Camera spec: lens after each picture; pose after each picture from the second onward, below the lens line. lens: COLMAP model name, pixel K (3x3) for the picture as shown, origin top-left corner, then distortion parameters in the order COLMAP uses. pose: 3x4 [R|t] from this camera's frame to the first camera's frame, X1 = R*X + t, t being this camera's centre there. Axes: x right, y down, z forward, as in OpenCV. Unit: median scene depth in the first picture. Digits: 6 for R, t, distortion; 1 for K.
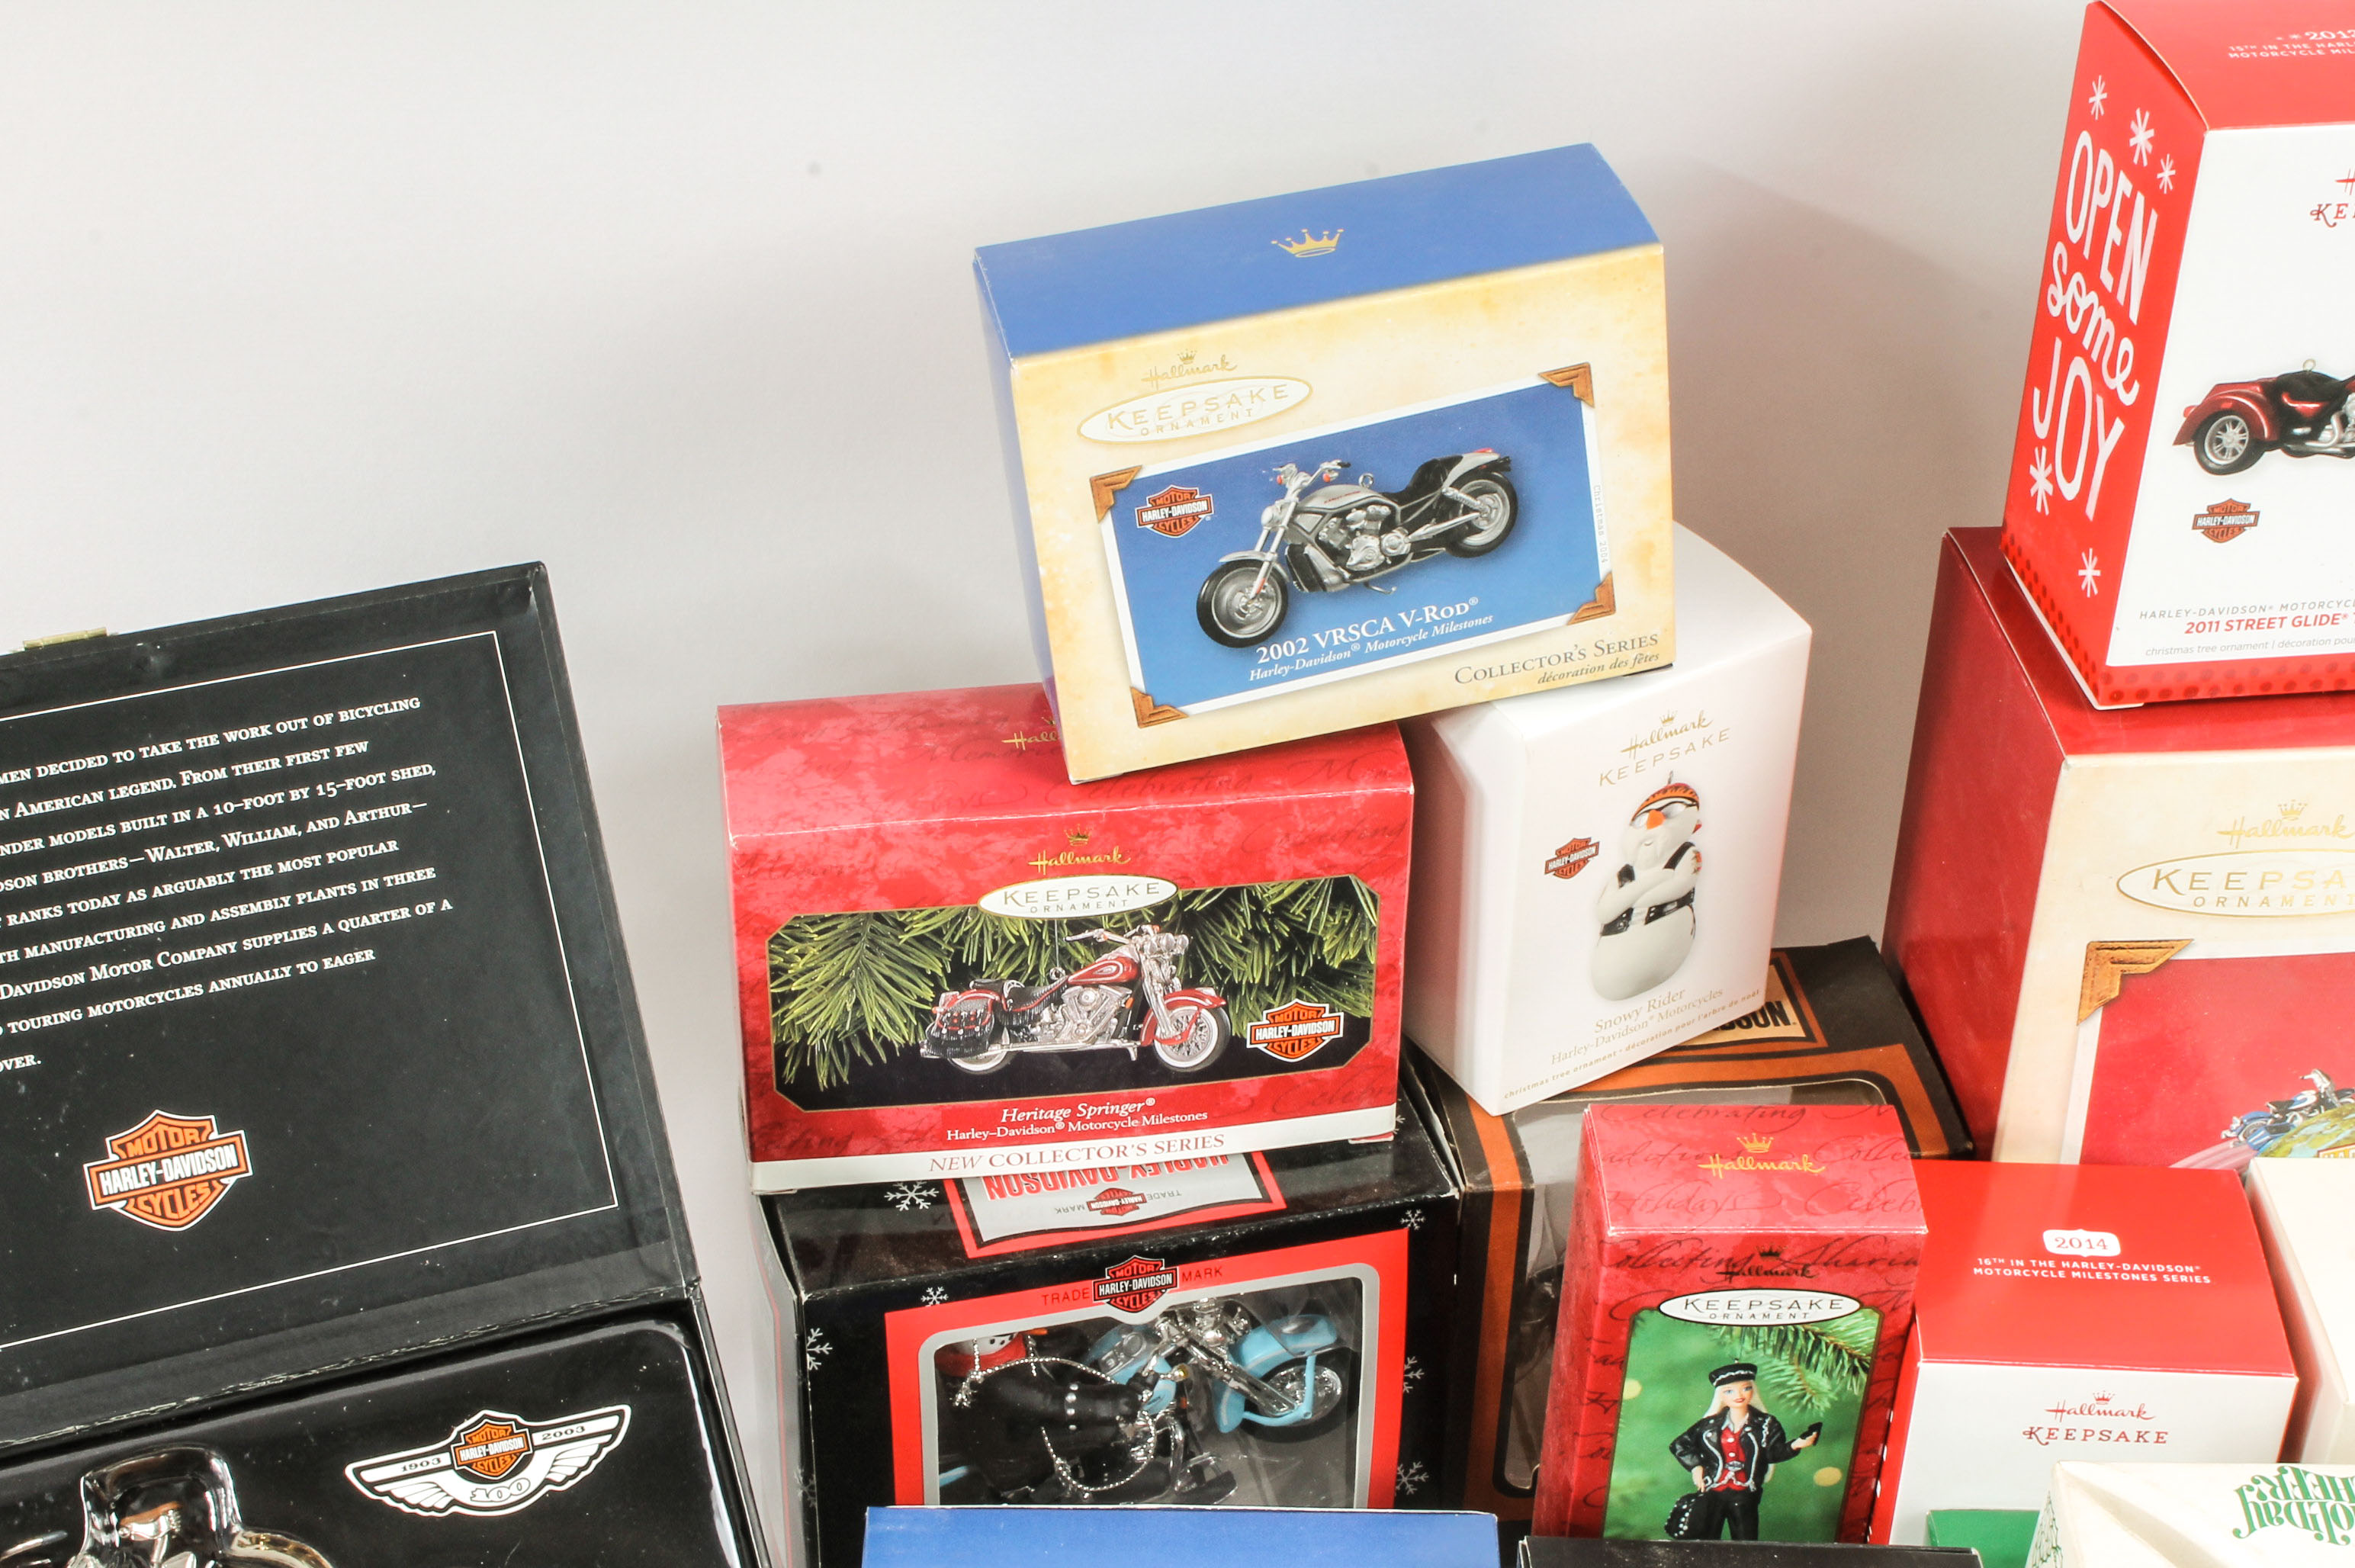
lens RADIAL K [[3672.8, 0, 1163.6], [0, 3672.8, 793.3], [0, 0, 1]] dist [-0.031571, 0.000000]
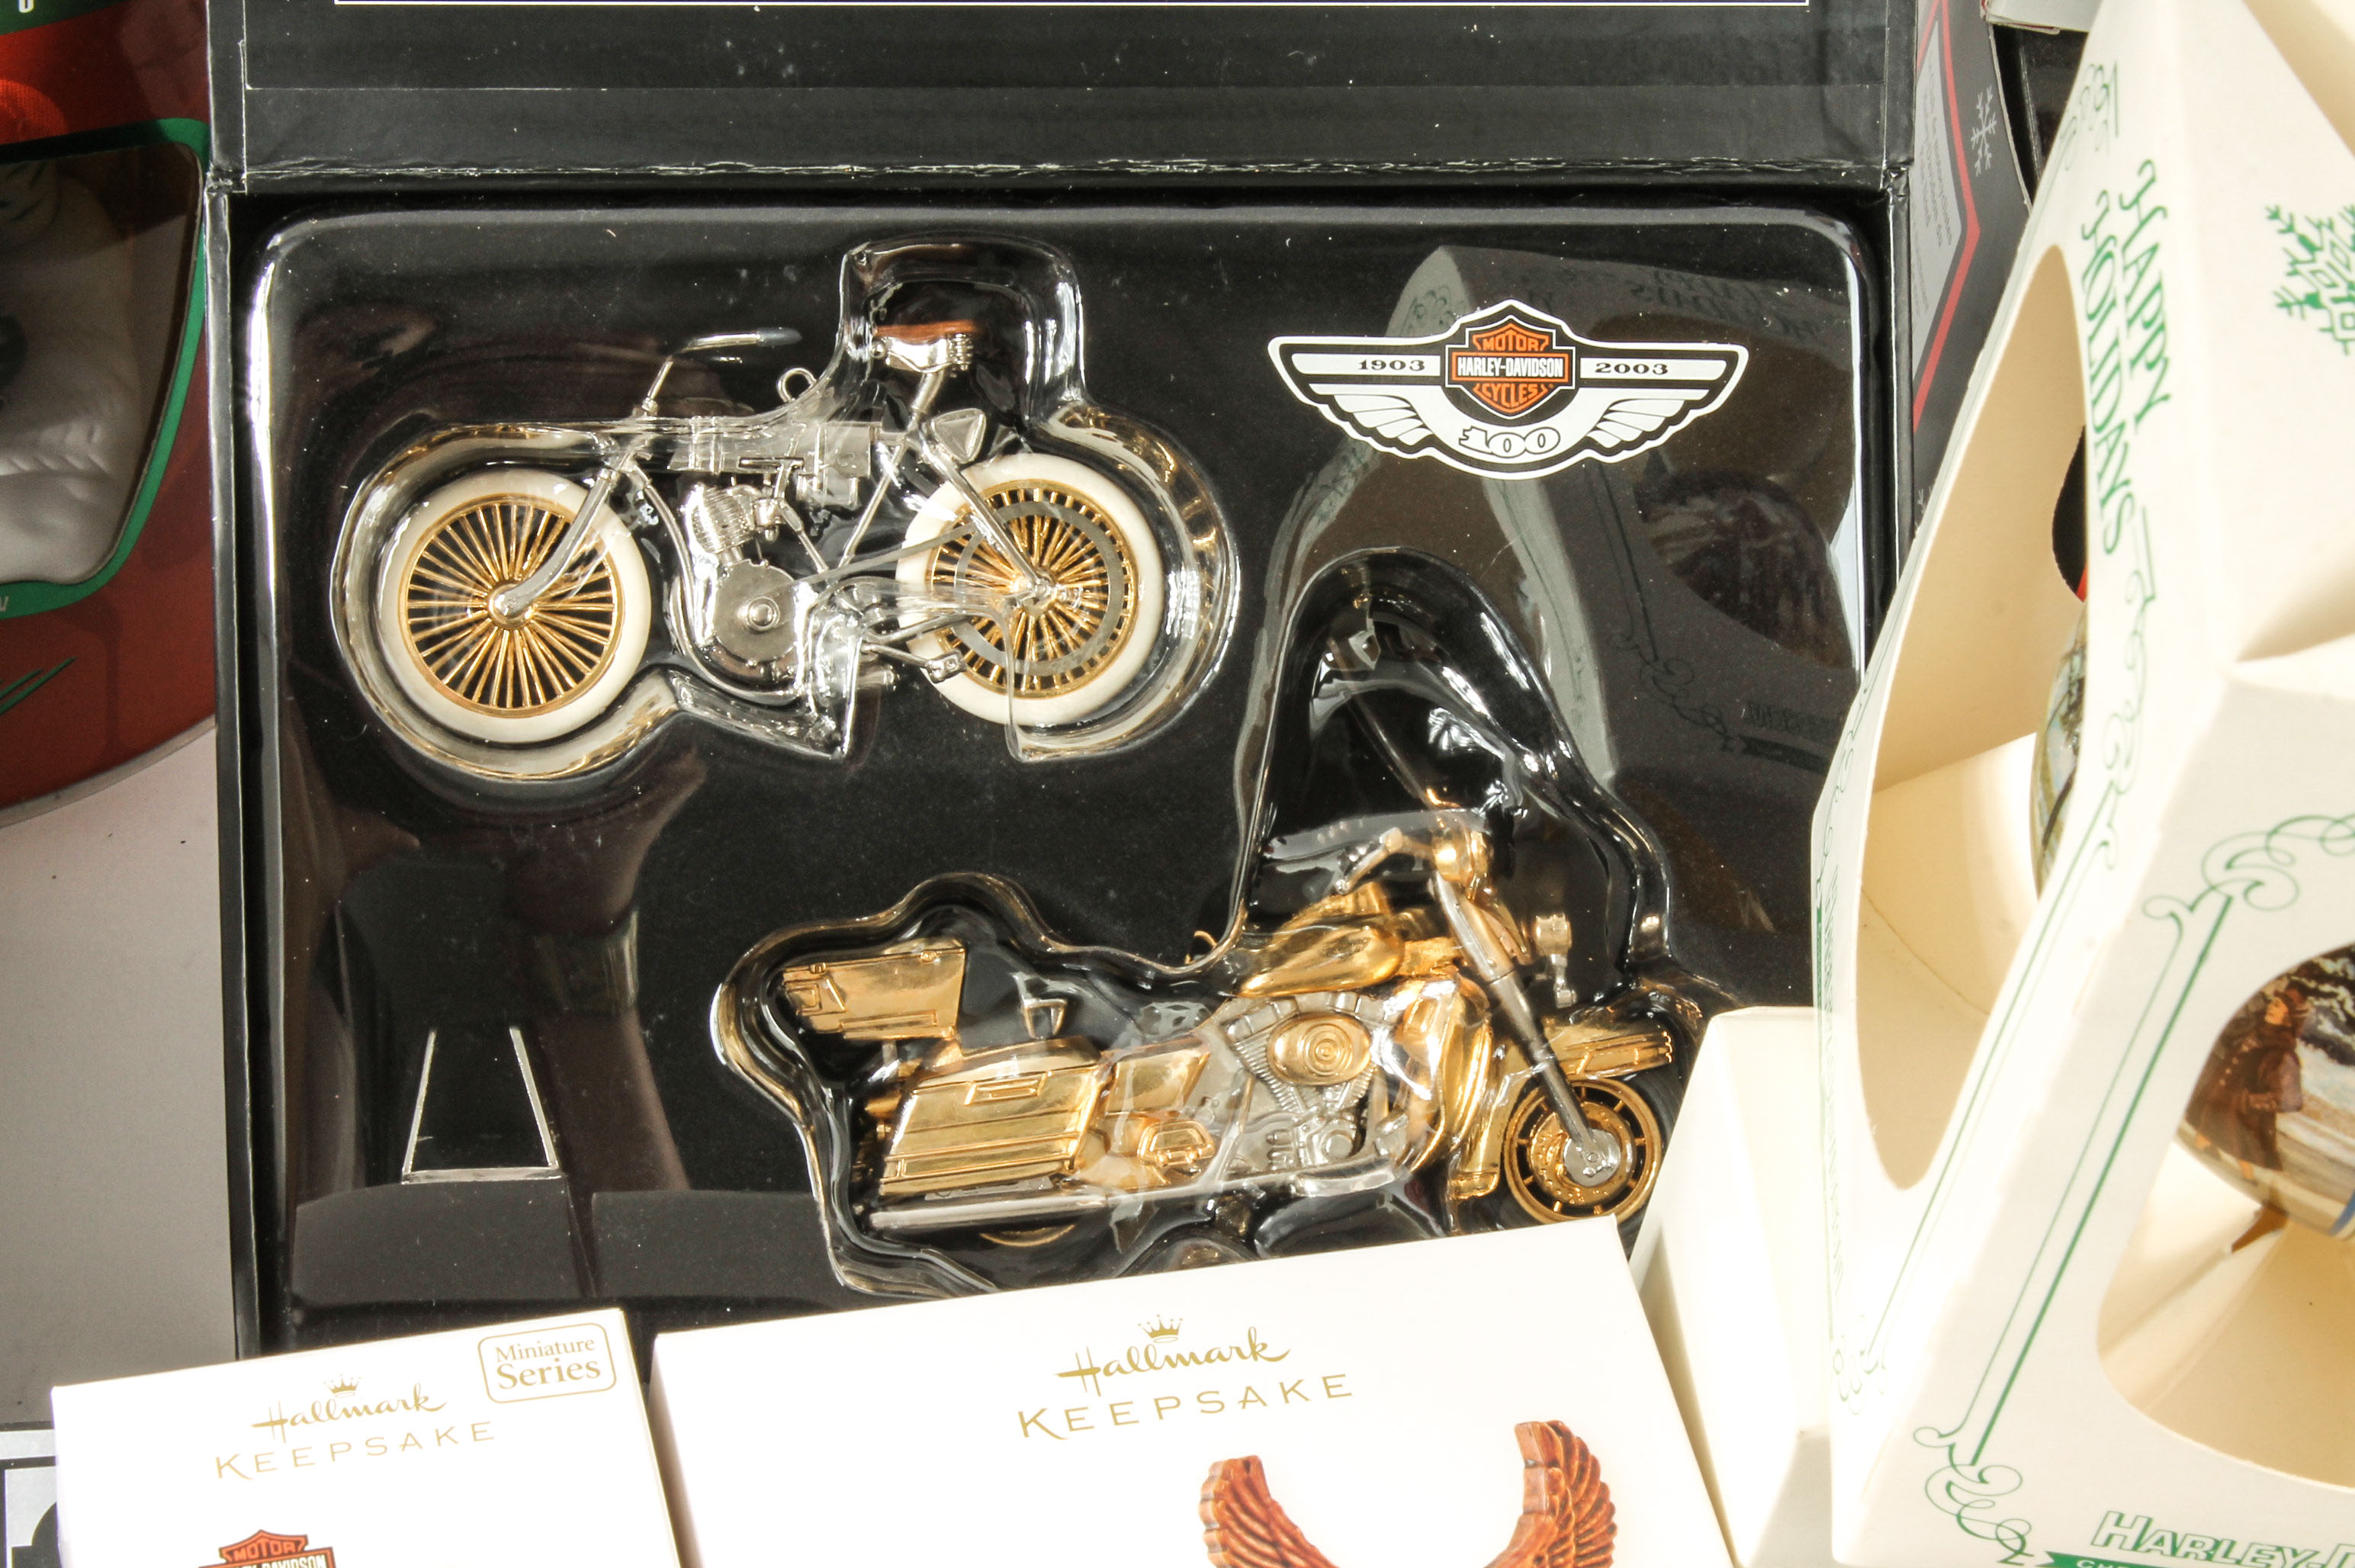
lens RADIAL K [[5636.8, 0, 1180.6], [0, 5636.8, 803.1], [0, 0, 1]] dist [0.121641, 0.000000]
pose [[0.963219, 0.253225, -0.089920, -0.132439], [-0.218954, 0.933591, 0.283669, -0.000412], [0.155781, -0.253547, 0.954697, 0.110176]]
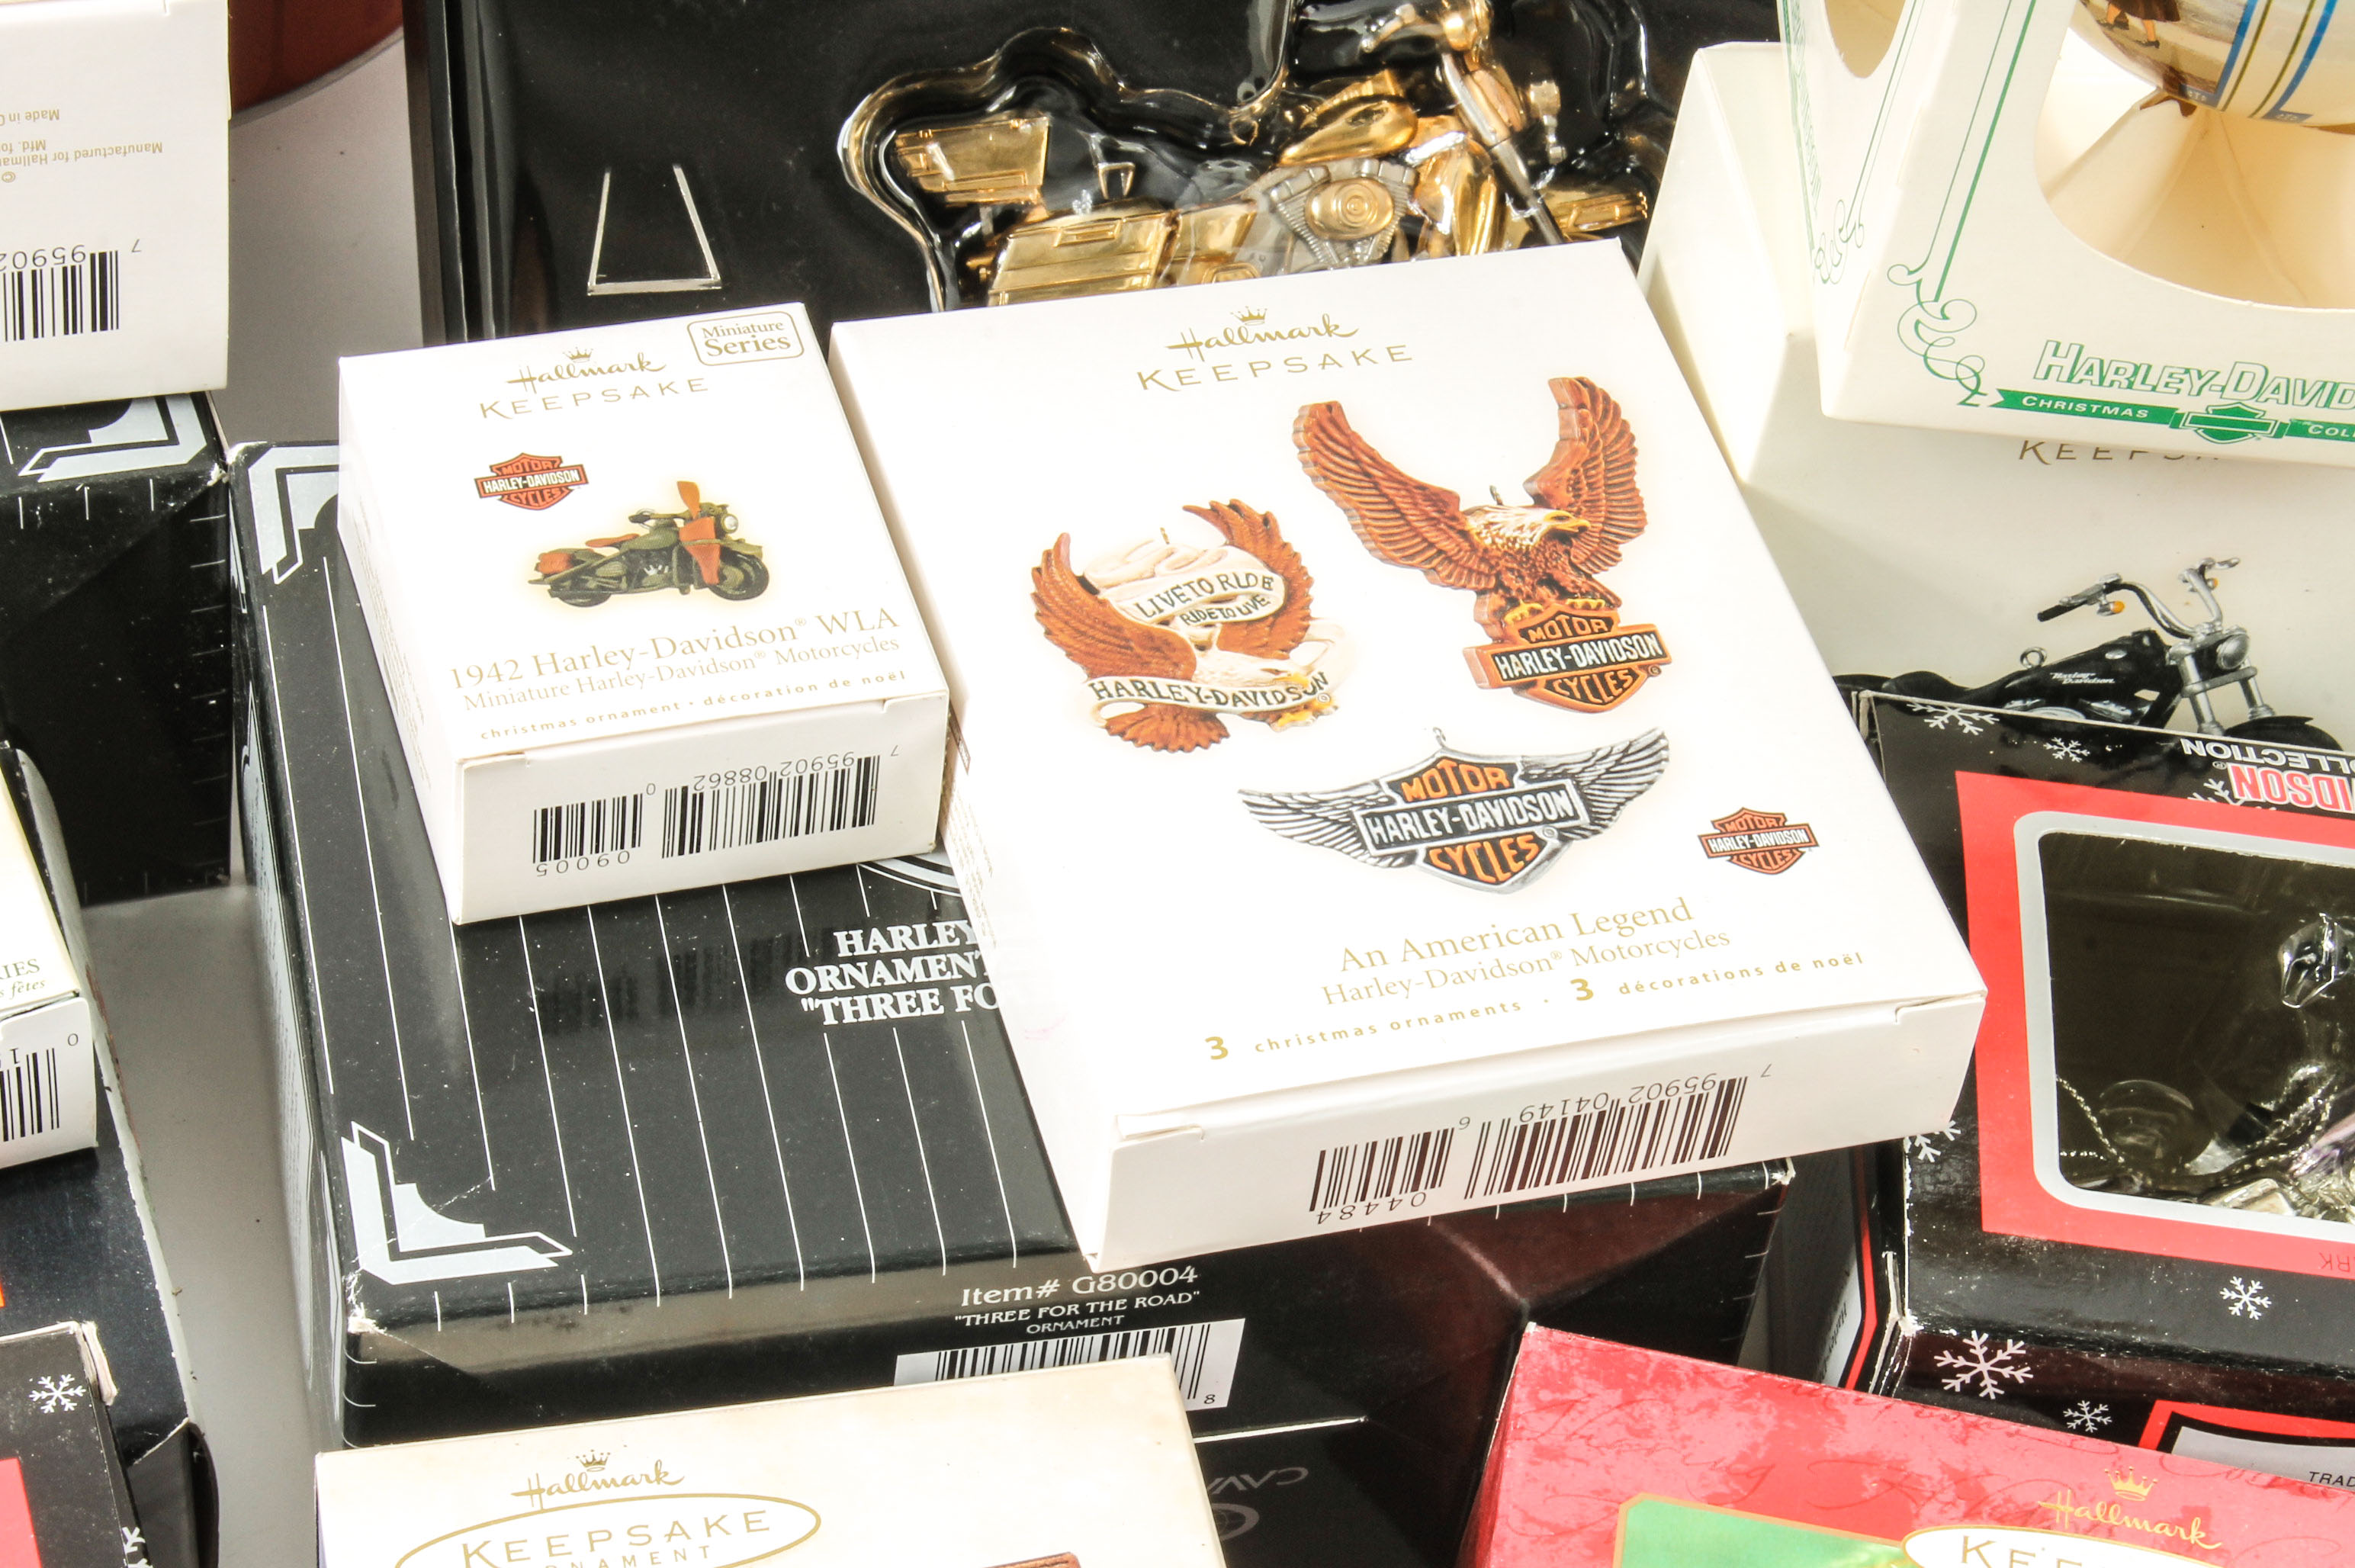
lens RADIAL K [[5636.8, 0, 1168.0], [0, 5636.8, 774.1], [0, 0, 1]] dist [0.121641, 0.000000]
pose [[0.974652, 0.211766, -0.072169, -0.116106], [-0.189346, 0.952606, 0.238097, 0.144718], [0.119169, -0.218397, 0.968556, -0.092414]]
